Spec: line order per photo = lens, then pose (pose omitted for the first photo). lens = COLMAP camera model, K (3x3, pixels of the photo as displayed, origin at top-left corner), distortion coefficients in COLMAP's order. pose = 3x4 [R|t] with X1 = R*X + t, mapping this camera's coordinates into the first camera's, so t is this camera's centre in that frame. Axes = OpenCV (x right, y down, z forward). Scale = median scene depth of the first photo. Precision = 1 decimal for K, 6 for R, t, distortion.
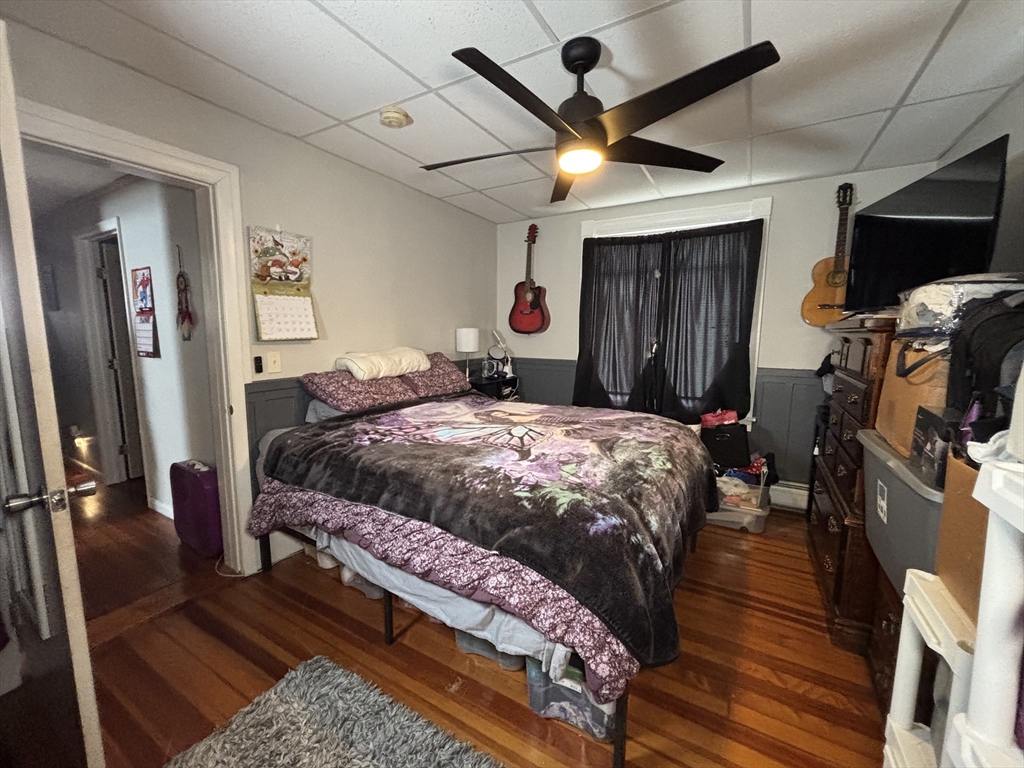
lens RADIAL K [[412.7, 0, 509.8], [0, 412.7, 381.5], [0, 0, 1]] dist [-0.000509, 0.000248]
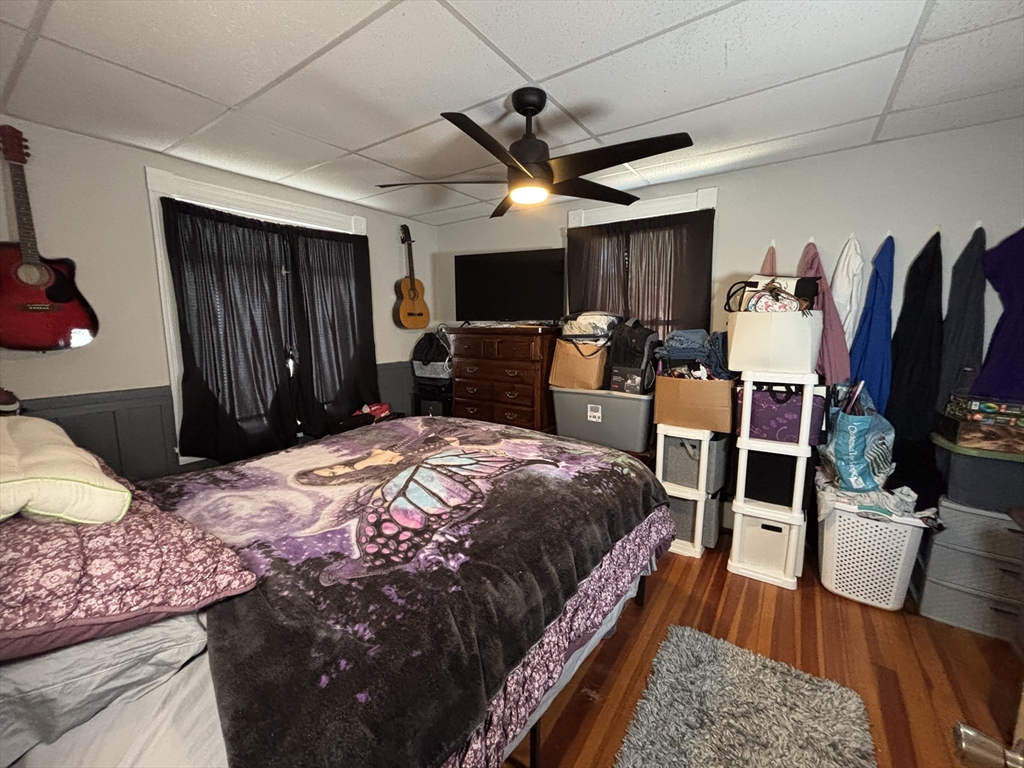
lens RADIAL K [[412.7, 0, 509.8], [0, 412.7, 381.5], [0, 0, 1]] dist [-0.000509, 0.000248]
pose [[0.080132, -0.152338, 0.985075, -0.544946], [0.130201, 0.981385, 0.141176, -0.103345], [-0.988244, 0.116945, 0.098475, 0.526668]]
